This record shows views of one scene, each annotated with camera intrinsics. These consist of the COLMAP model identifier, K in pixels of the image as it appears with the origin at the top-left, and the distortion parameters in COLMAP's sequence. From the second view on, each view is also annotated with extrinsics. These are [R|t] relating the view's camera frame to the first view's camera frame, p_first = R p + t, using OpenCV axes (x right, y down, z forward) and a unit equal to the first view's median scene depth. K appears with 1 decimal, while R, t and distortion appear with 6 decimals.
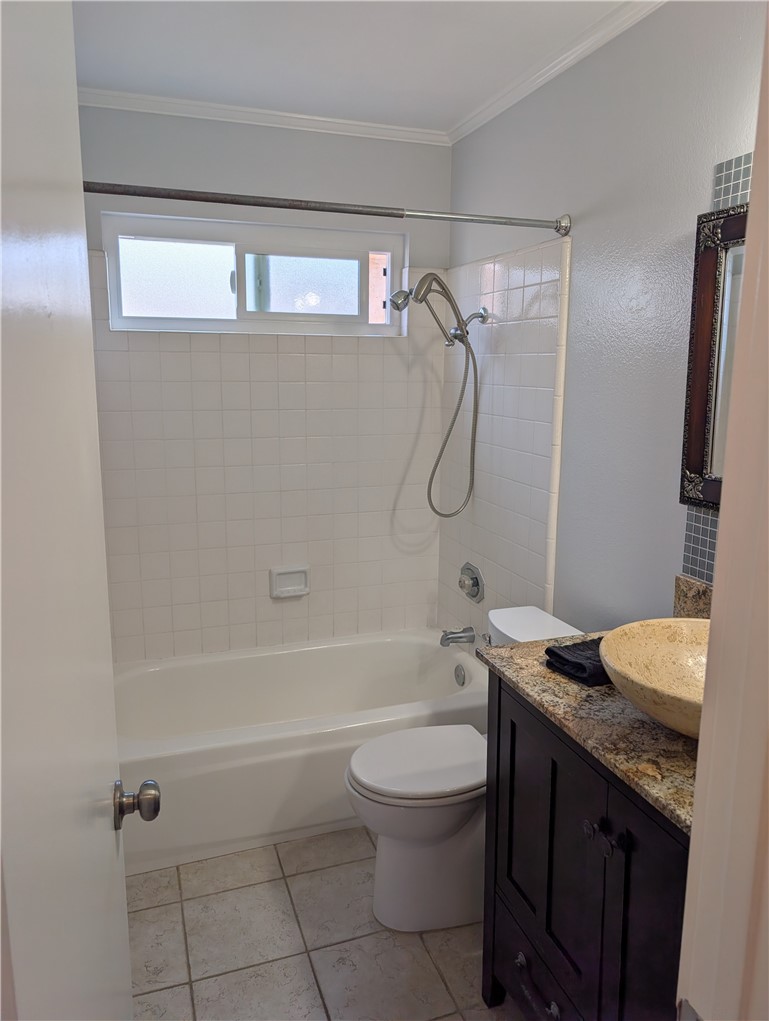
lens RADIAL K [[735.7, 0, 387.3], [0, 735.7, 513.1], [0, 0, 1]] dist [0.017859, -0.015156]
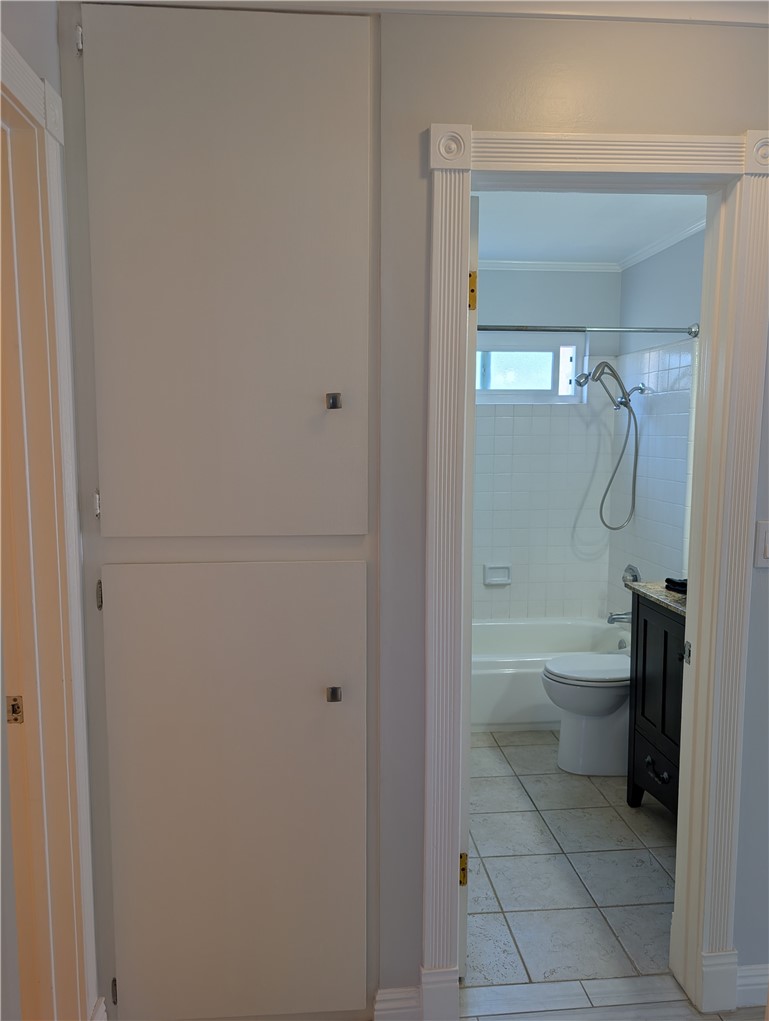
lens RADIAL K [[735.7, 0, 375.9], [0, 735.7, 512.2], [0, 0, 1]] dist [0.017859, -0.015156]
pose [[0.968565, 0.019452, -0.248001, -0.010699], [-0.041210, 0.995710, -0.082848, 0.108090], [0.245325, 0.090463, 0.965211, -0.473091]]
